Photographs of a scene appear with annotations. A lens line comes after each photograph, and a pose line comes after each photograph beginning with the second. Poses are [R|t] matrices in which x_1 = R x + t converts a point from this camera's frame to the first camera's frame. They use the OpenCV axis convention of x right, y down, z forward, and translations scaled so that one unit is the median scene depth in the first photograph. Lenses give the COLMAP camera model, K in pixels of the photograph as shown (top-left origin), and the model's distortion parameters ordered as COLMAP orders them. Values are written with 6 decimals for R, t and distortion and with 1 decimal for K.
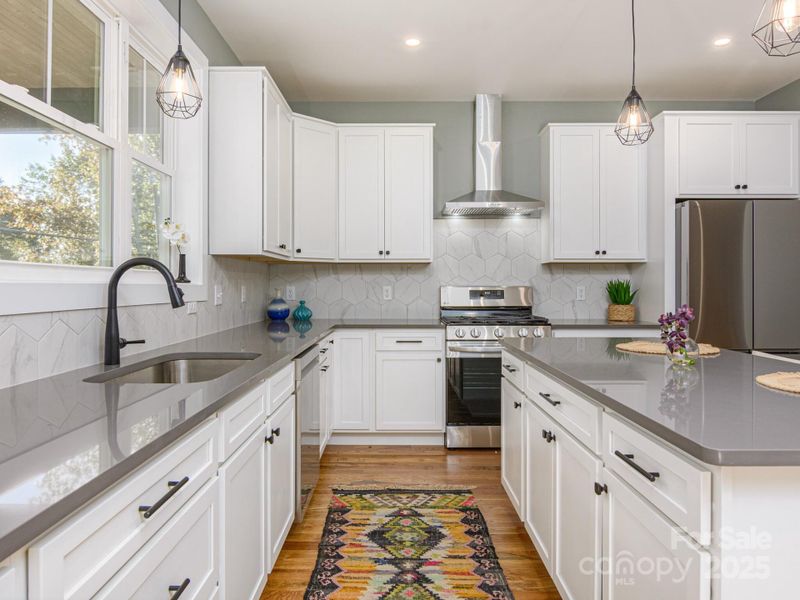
lens RADIAL K [[547.0, 0, 399.8], [0, 547.0, 283.3], [0, 0, 1]] dist [0.003207, 0.001194]
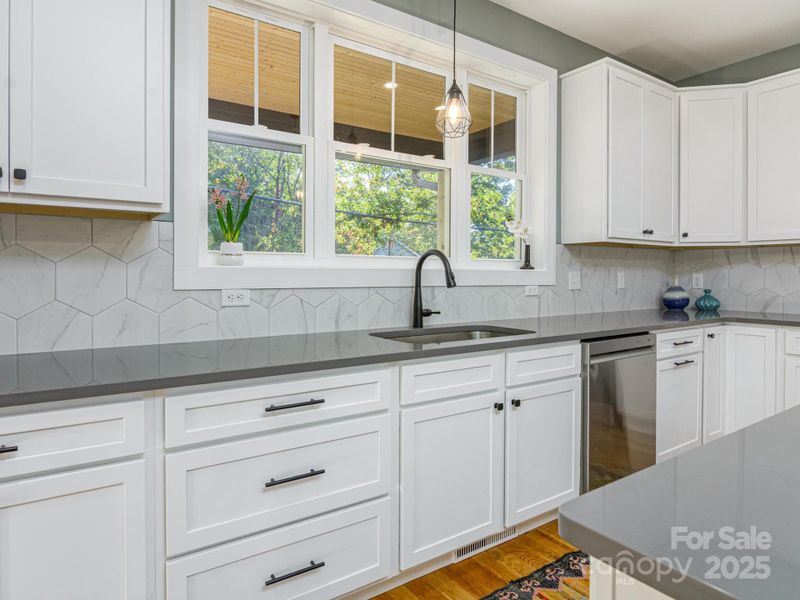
lens RADIAL K [[487.4, 0, 399.7], [0, 487.4, 278.8], [0, 0, 1]] dist [-0.000253, 0.000001]
pose [[0.560013, 0.006775, -0.828456, 0.317121], [0.001266, 0.999958, 0.009034, 0.009264], [0.828483, -0.006108, 0.559981, 0.182018]]
